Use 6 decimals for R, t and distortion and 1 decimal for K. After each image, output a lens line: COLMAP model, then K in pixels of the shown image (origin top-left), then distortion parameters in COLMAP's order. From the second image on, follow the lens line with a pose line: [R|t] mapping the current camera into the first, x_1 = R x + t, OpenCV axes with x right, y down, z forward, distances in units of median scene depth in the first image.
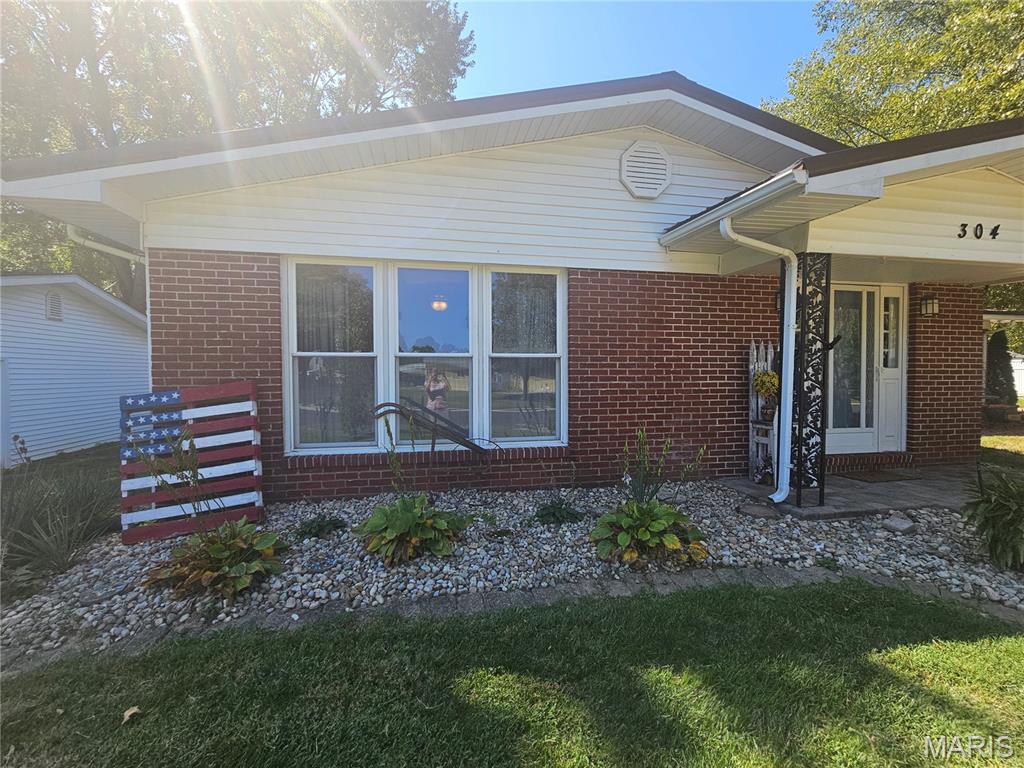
lens RADIAL K [[418.2, 0, 504.5], [0, 418.2, 385.1], [0, 0, 1]] dist [0.000532, 0.000233]
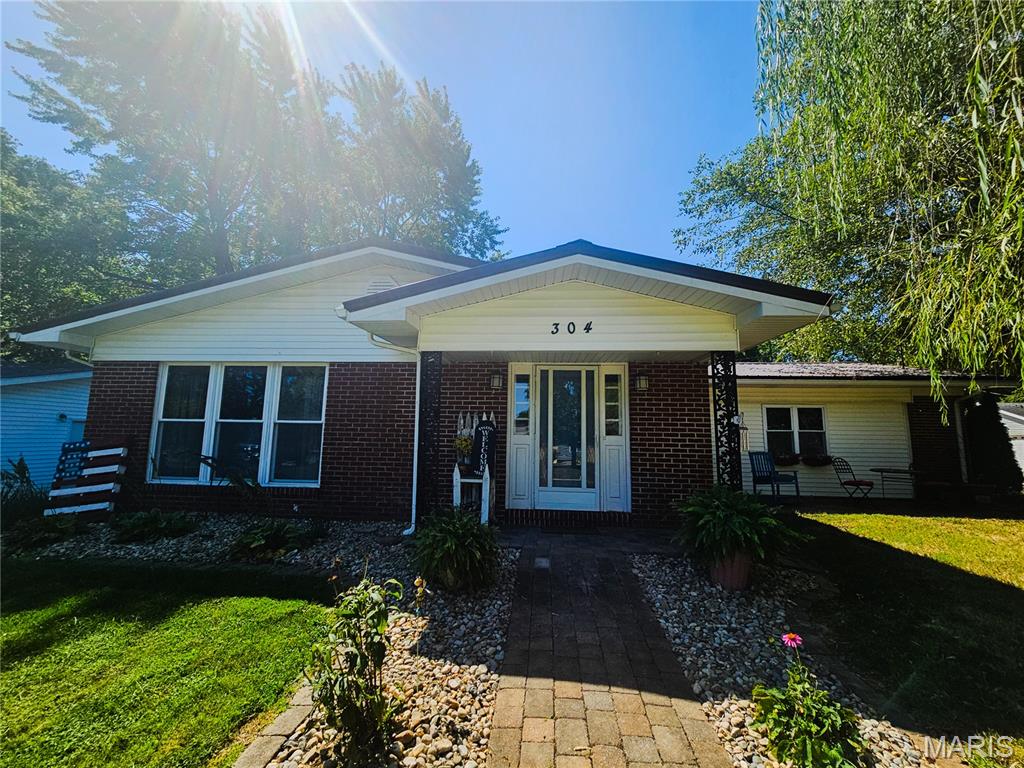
lens RADIAL K [[418.2, 0, 504.5], [0, 418.2, 385.1], [0, 0, 1]] dist [0.000532, 0.000233]
pose [[0.966346, -0.015009, -0.256806, 1.105852], [-0.025284, 0.987921, -0.152882, 0.006088], [0.255999, 0.154230, 0.954294, -0.218058]]
